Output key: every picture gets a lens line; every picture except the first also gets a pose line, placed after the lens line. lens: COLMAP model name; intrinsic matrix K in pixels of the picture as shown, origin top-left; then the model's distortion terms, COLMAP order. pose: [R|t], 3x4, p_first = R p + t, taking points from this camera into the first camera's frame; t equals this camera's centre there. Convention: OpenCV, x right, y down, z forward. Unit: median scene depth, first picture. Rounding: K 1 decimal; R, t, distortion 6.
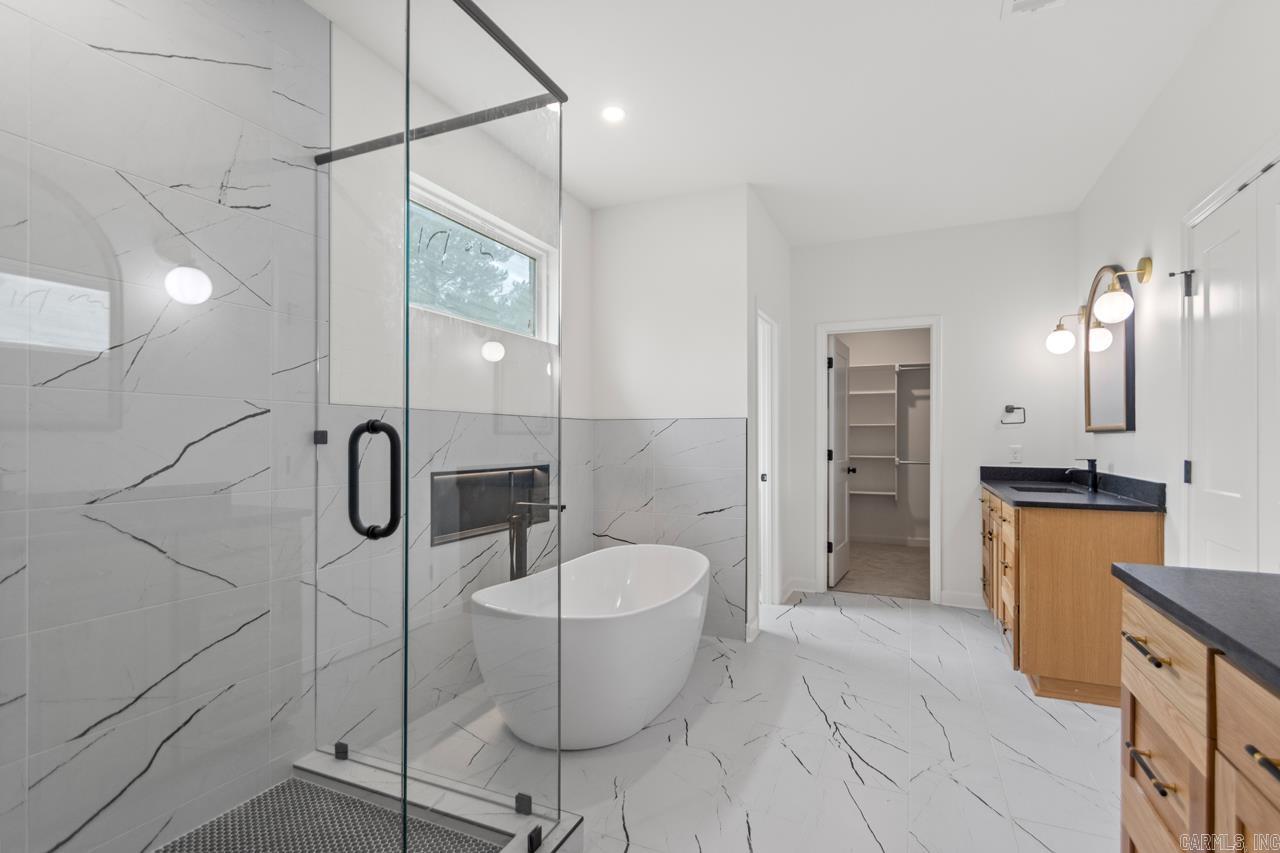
lens RADIAL K [[604.9, 0, 652.0], [0, 604.9, 438.7], [0, 0, 1]] dist [0.015842, -0.006950]
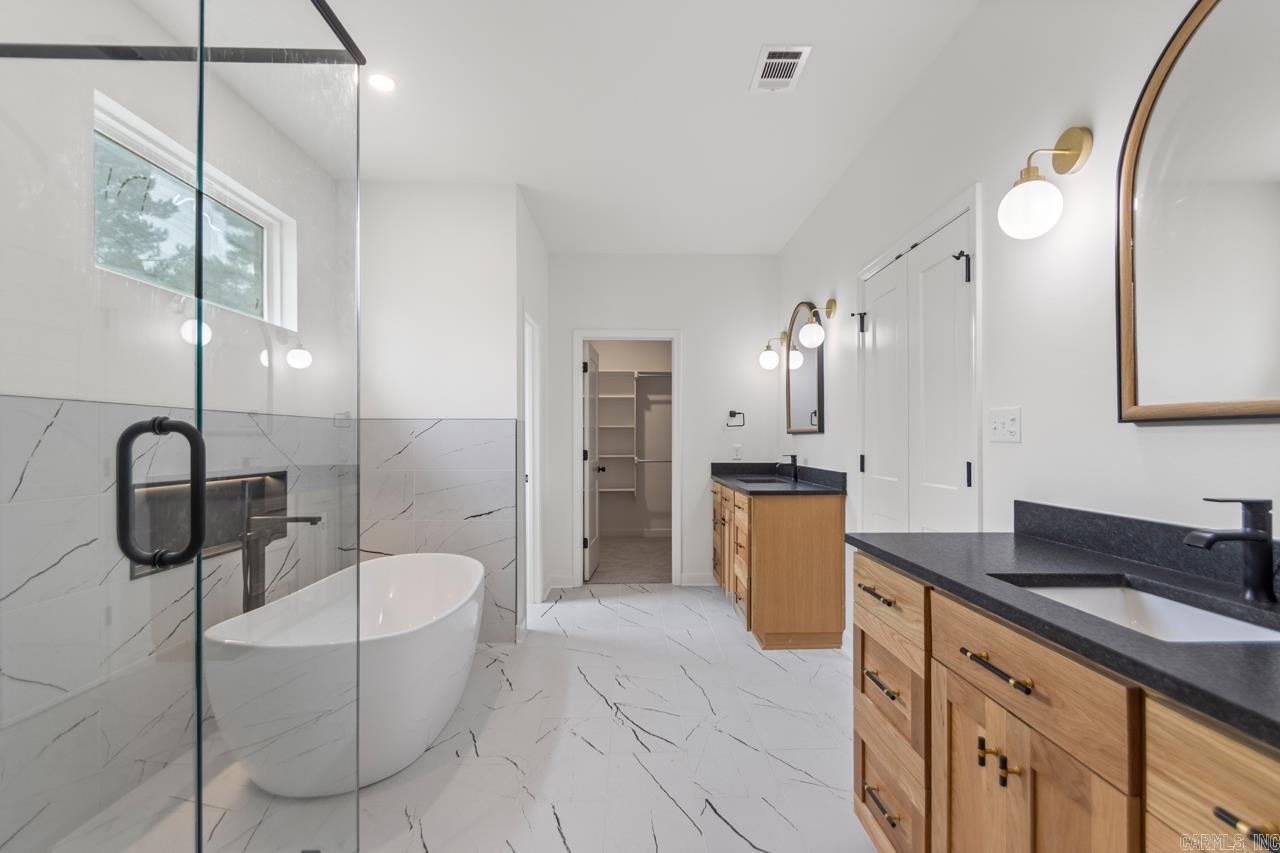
lens RADIAL K [[610.9, 0, 644.7], [0, 610.9, 440.1], [0, 0, 1]] dist [0.003433, 0.000417]
pose [[0.898853, -0.003468, 0.438237, -0.101000], [0.003232, 0.999994, 0.001283, 0.000017], [-0.438239, 0.000263, 0.898858, 0.004004]]
